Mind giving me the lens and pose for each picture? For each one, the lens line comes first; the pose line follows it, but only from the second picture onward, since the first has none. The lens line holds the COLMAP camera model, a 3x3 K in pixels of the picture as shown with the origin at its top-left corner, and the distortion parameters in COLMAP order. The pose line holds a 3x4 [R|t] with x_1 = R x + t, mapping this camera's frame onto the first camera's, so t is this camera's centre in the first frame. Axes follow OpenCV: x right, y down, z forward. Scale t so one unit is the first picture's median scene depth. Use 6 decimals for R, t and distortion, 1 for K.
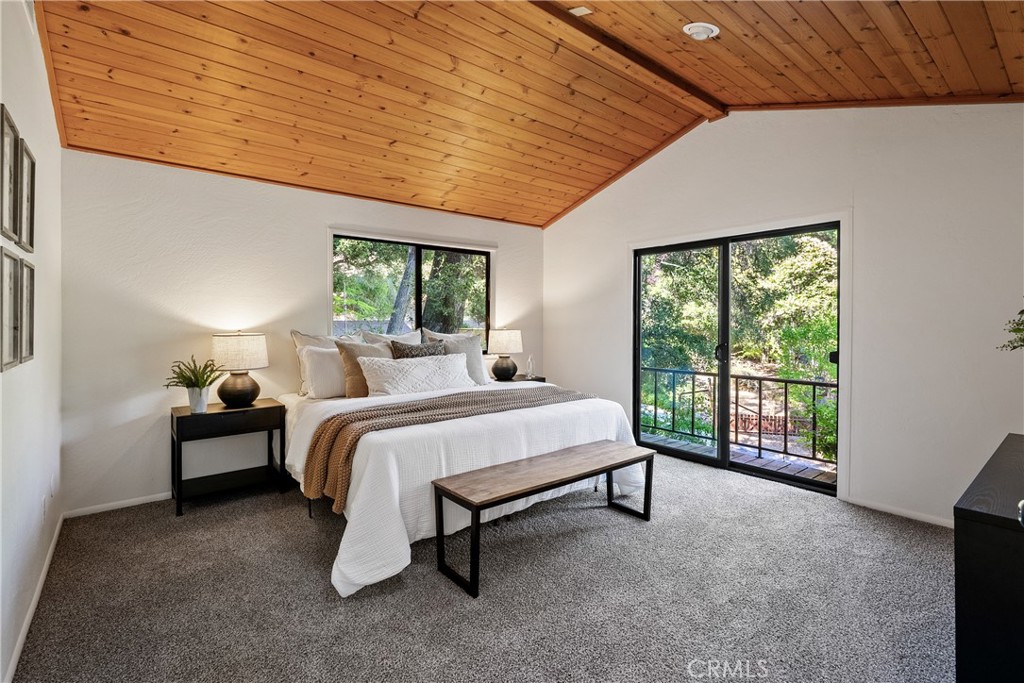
lens RADIAL K [[468.5, 0, 513.0], [0, 468.5, 321.6], [0, 0, 1]] dist [0.001010, 0.000117]
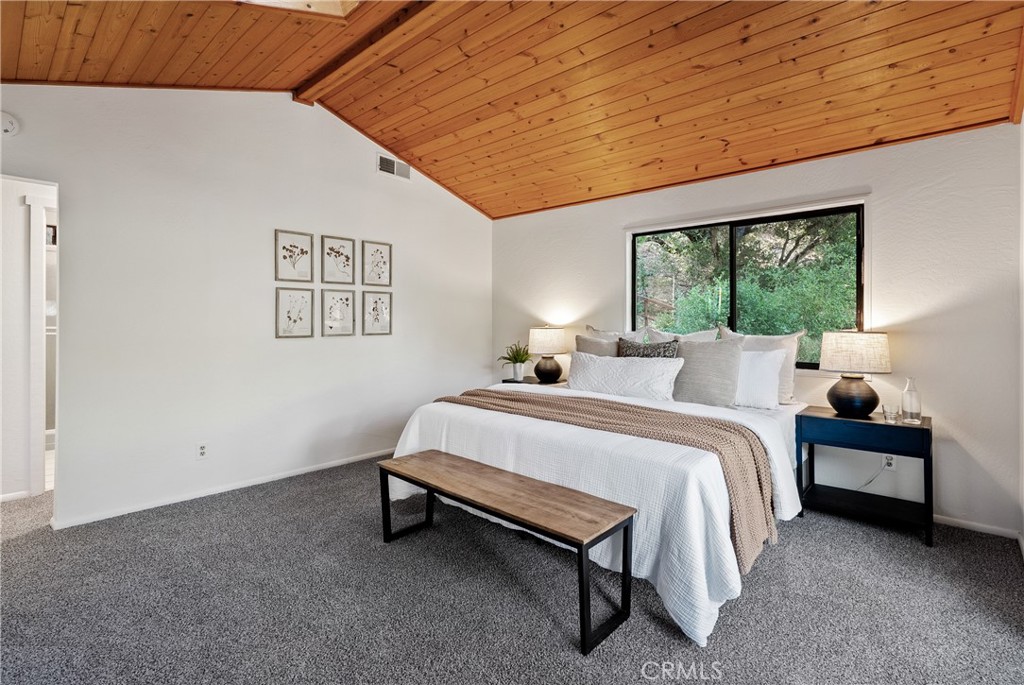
lens RADIAL K [[480.5, 0, 512.3], [0, 480.5, 316.7], [0, 0, 1]] dist [0.000287, -0.000047]
pose [[0.154168, -0.004197, -0.988036, 0.745304], [-0.005628, 0.999971, -0.005125, 0.003666], [0.988029, 0.006351, 0.154140, 0.696033]]
